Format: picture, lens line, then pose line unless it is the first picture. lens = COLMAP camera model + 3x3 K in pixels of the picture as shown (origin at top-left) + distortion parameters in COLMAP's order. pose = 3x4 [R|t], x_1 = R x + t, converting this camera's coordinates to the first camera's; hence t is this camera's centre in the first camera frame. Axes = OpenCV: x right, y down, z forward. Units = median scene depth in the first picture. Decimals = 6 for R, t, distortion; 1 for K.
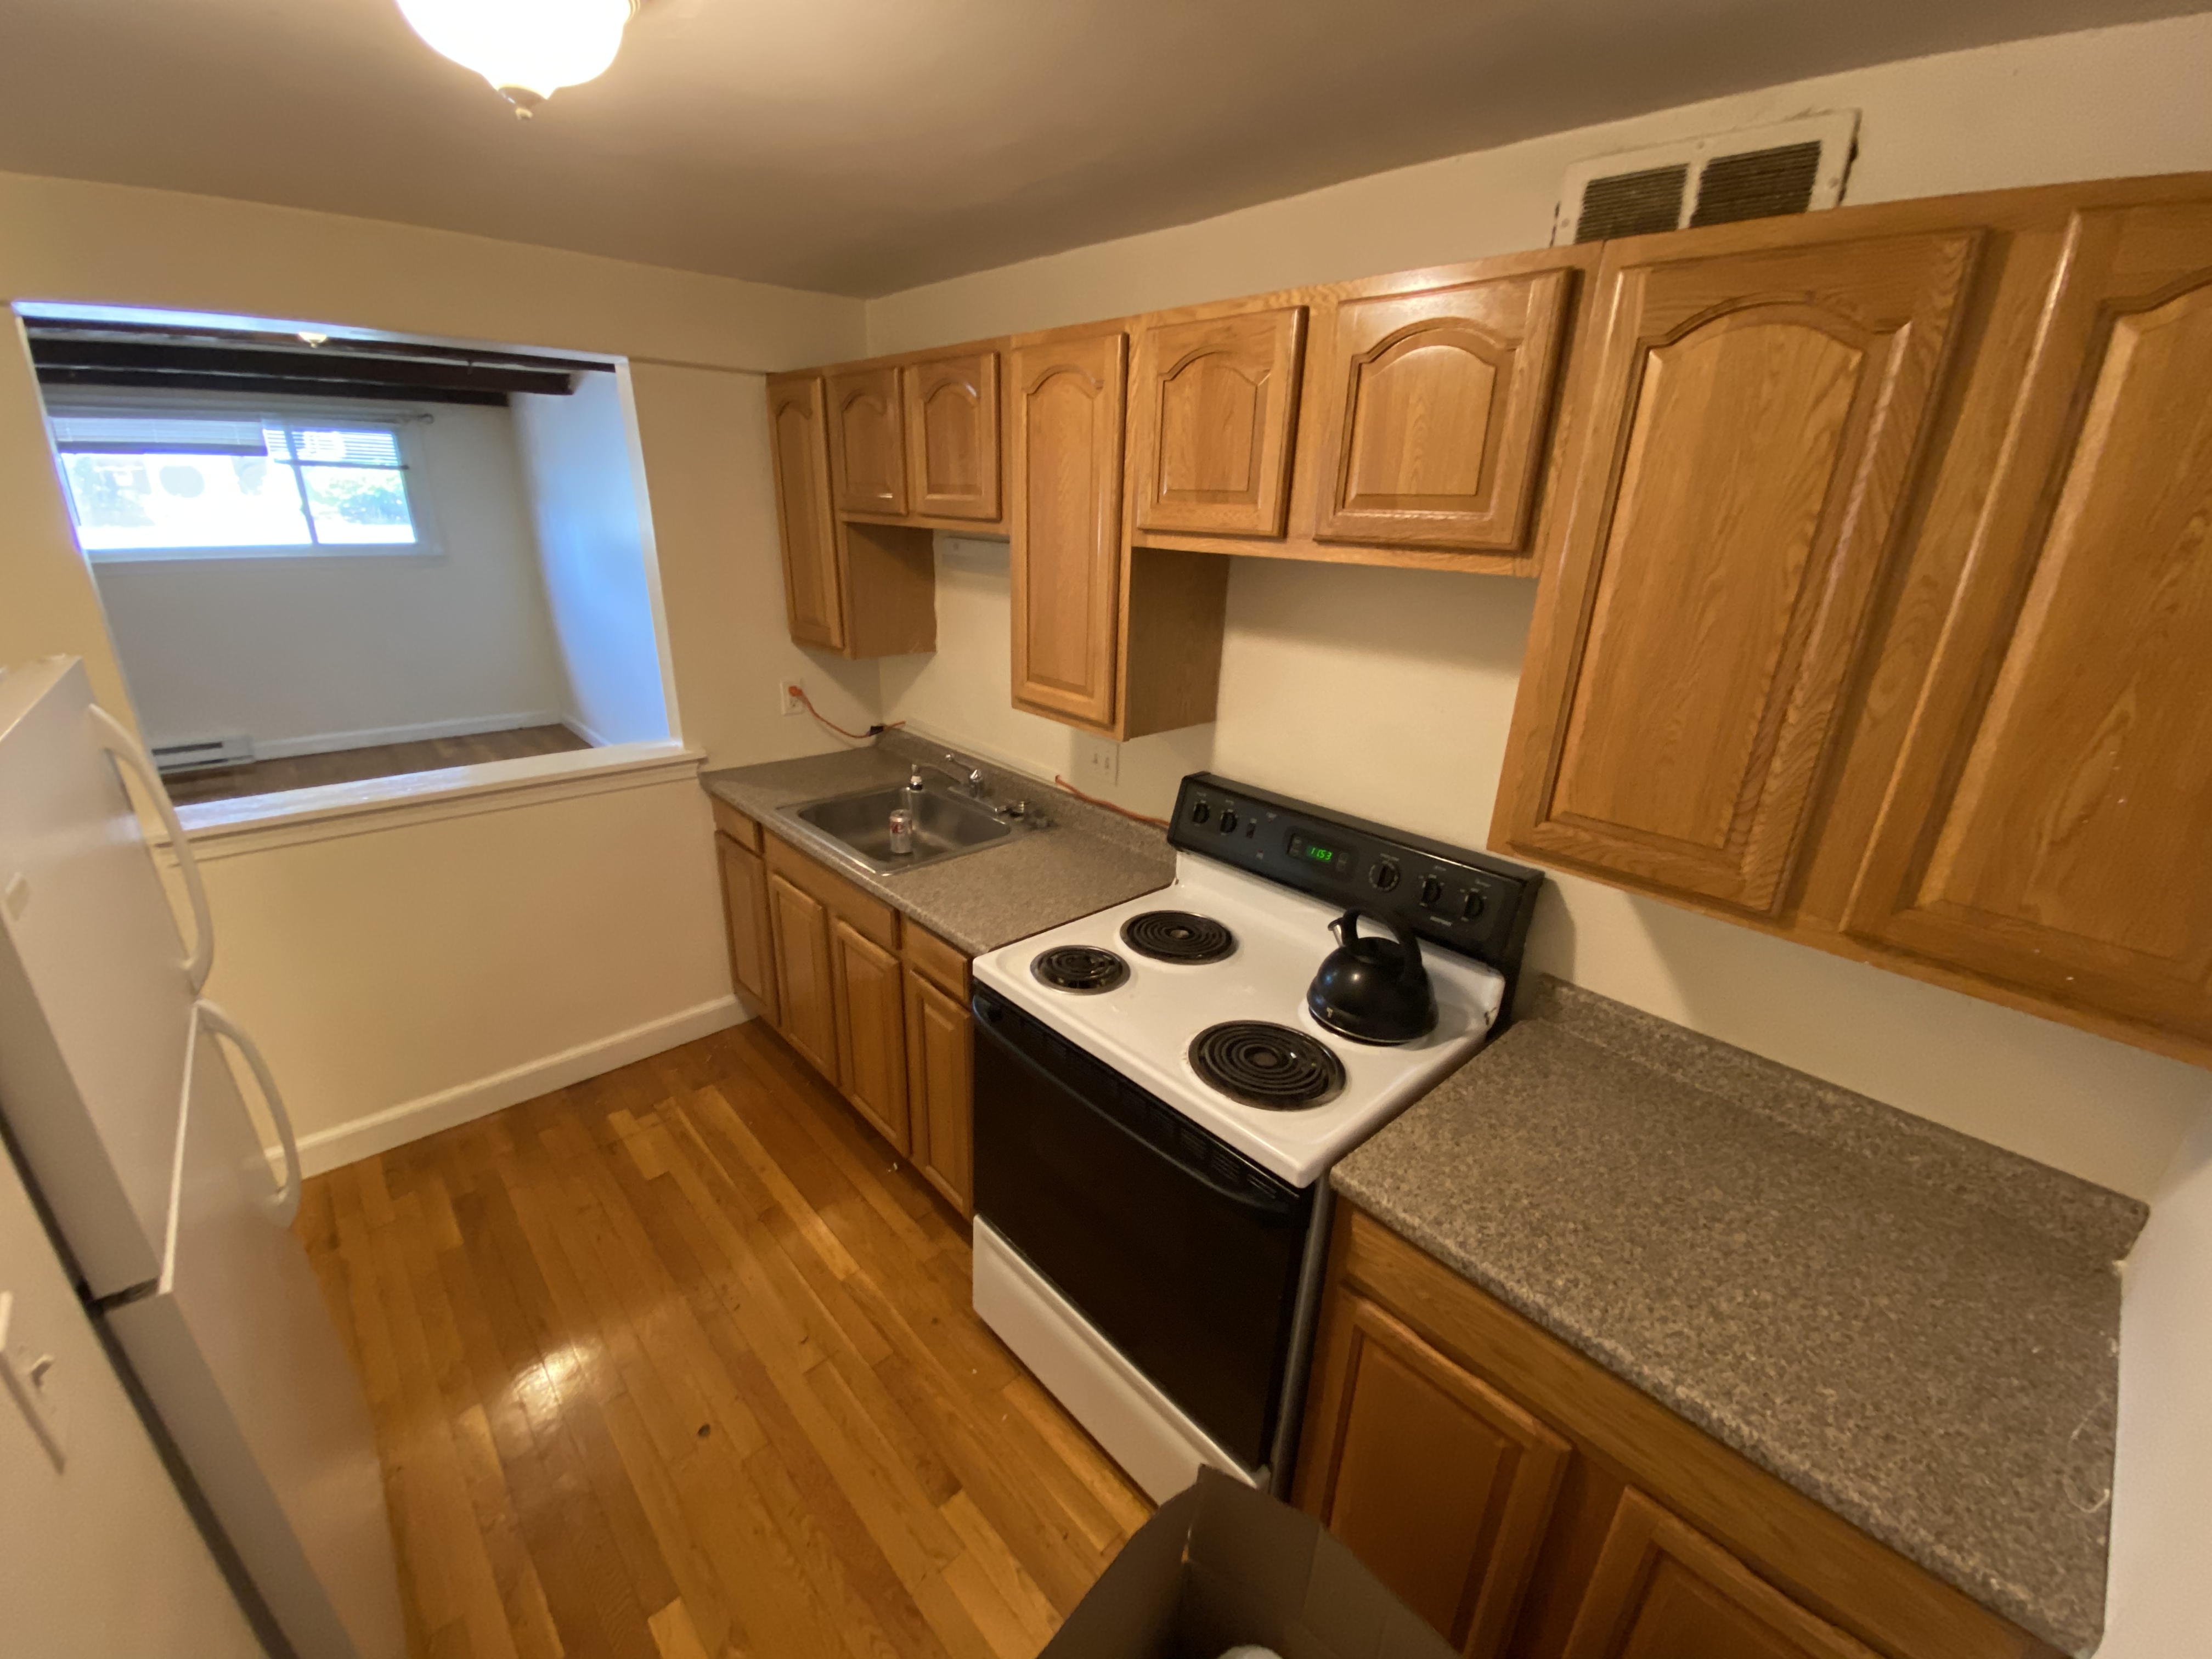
lens RADIAL K [[891.7, 0, 1106.0], [0, 891.7, 829.5], [0, 0, 1]] dist [-0.018314, -0.000023]
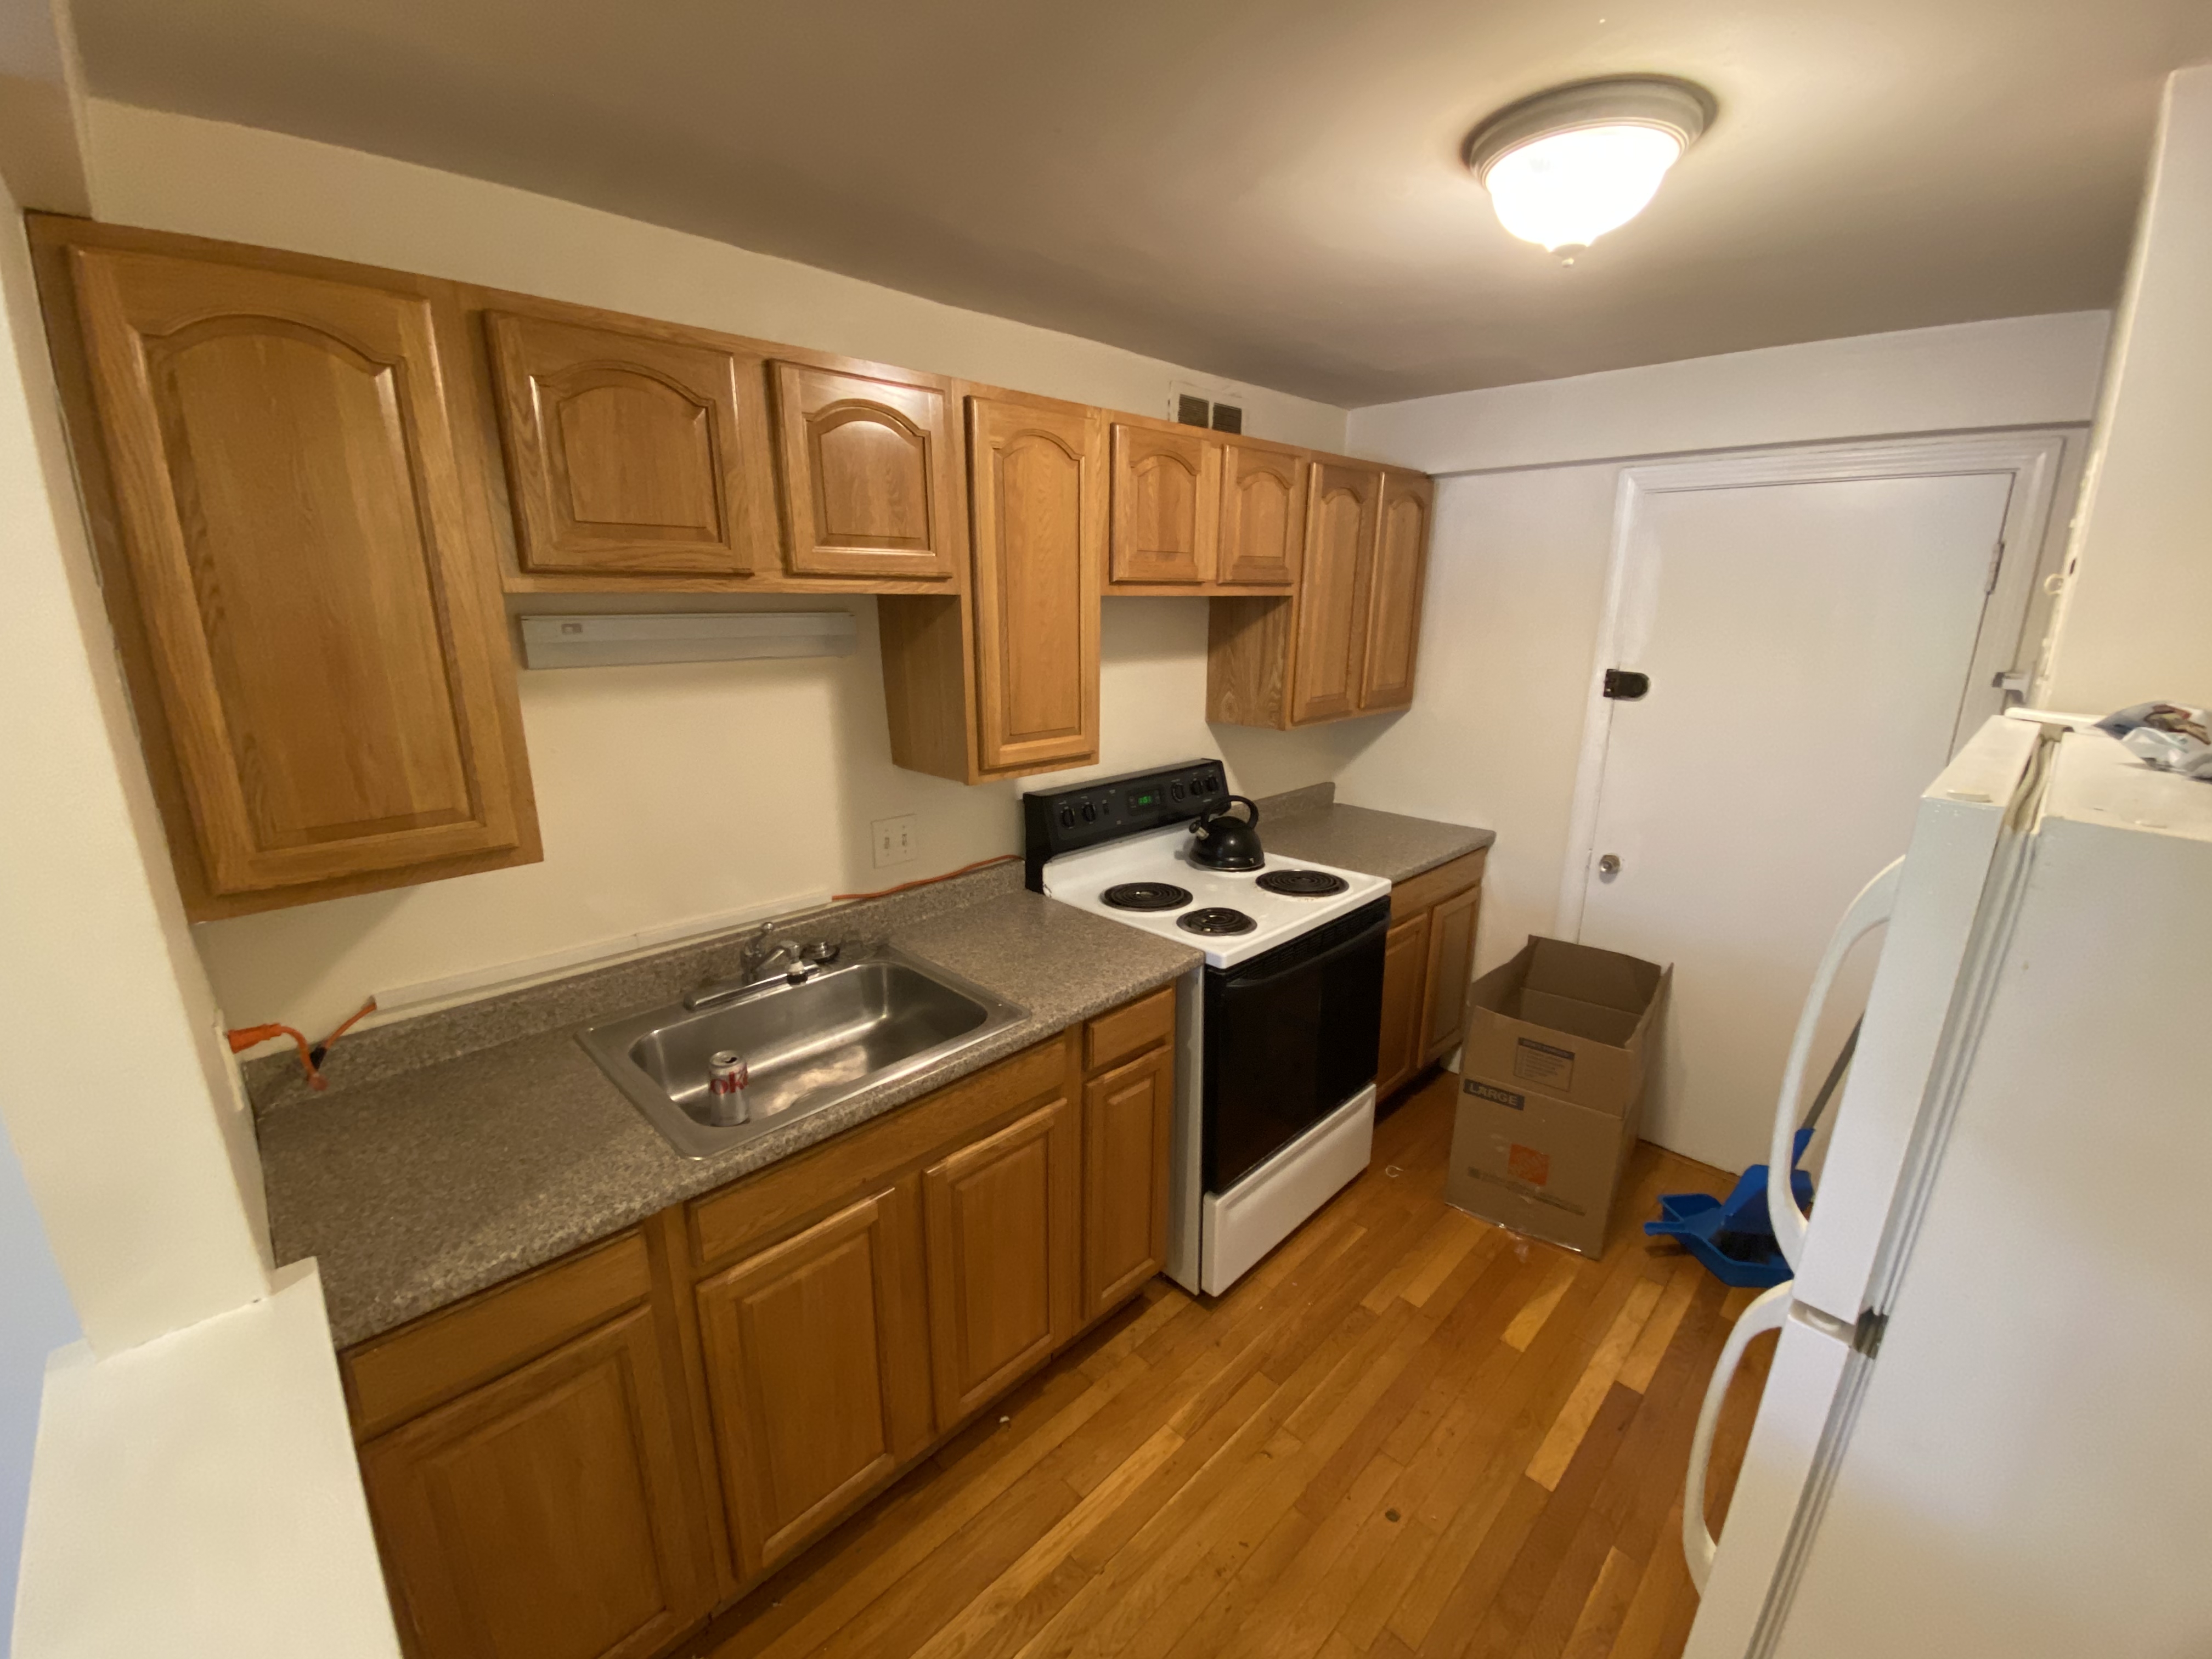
lens RADIAL K [[903.5, 0, 1106.0], [0, 903.5, 829.5], [0, 0, 1]] dist [-0.000759, -0.000088]
pose [[-0.036343, -0.290318, 0.956240, -1.109970], [0.335532, 0.897780, 0.285322, -0.349703], [-0.941328, 0.331218, 0.064783, 0.938107]]
